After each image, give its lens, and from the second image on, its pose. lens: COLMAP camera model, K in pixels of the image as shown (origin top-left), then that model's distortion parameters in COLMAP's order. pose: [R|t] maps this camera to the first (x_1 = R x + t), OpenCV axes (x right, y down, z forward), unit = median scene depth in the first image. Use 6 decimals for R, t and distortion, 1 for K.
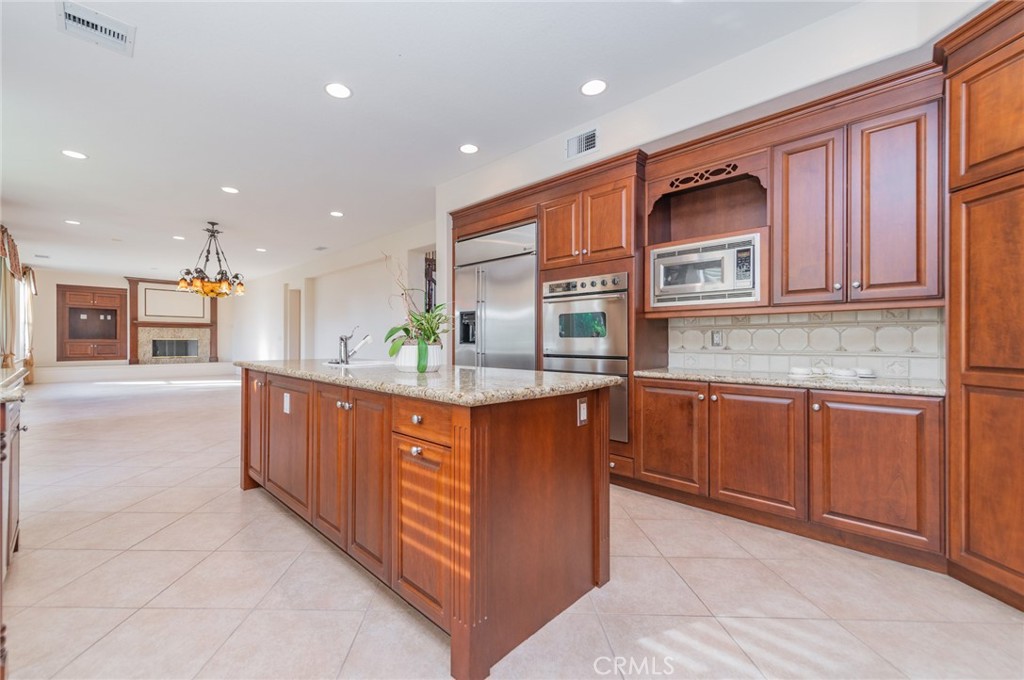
lens RADIAL K [[411.2, 0, 481.0], [0, 411.2, 339.5], [0, 0, 1]] dist [0.002869, -0.000007]
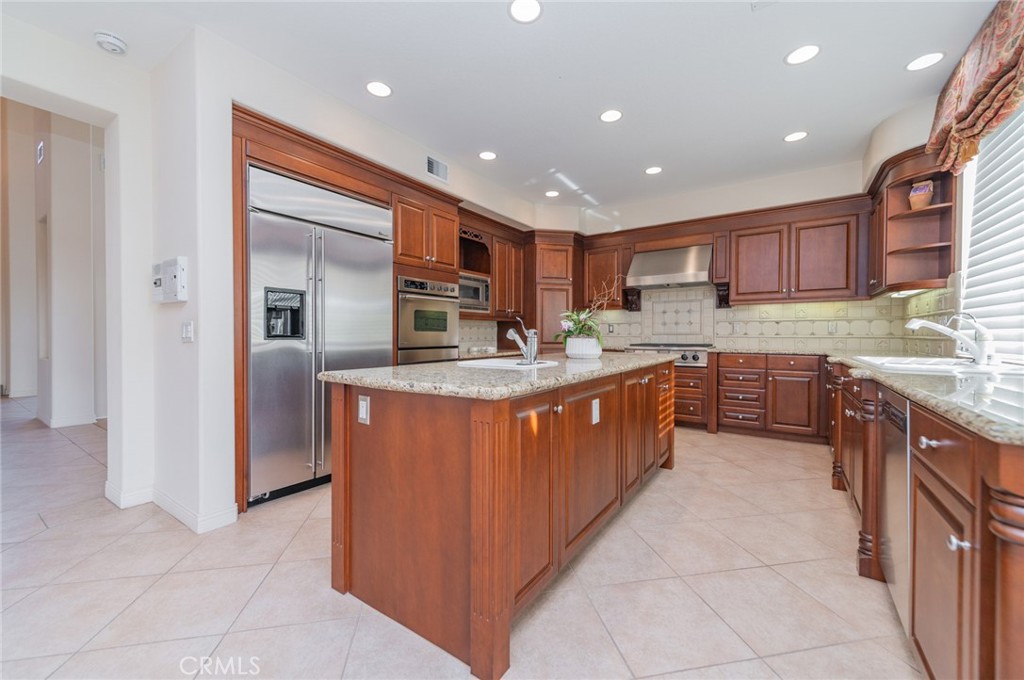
lens RADIAL K [[398.8, 0, 511.0], [0, 398.8, 341.1], [0, 0, 1]] dist [0.002999, -0.000205]
pose [[-0.191679, -0.017462, 0.981302, -0.284339], [-0.004586, 0.999847, 0.016896, 0.000559], [-0.981447, -0.001261, -0.191730, 0.307832]]
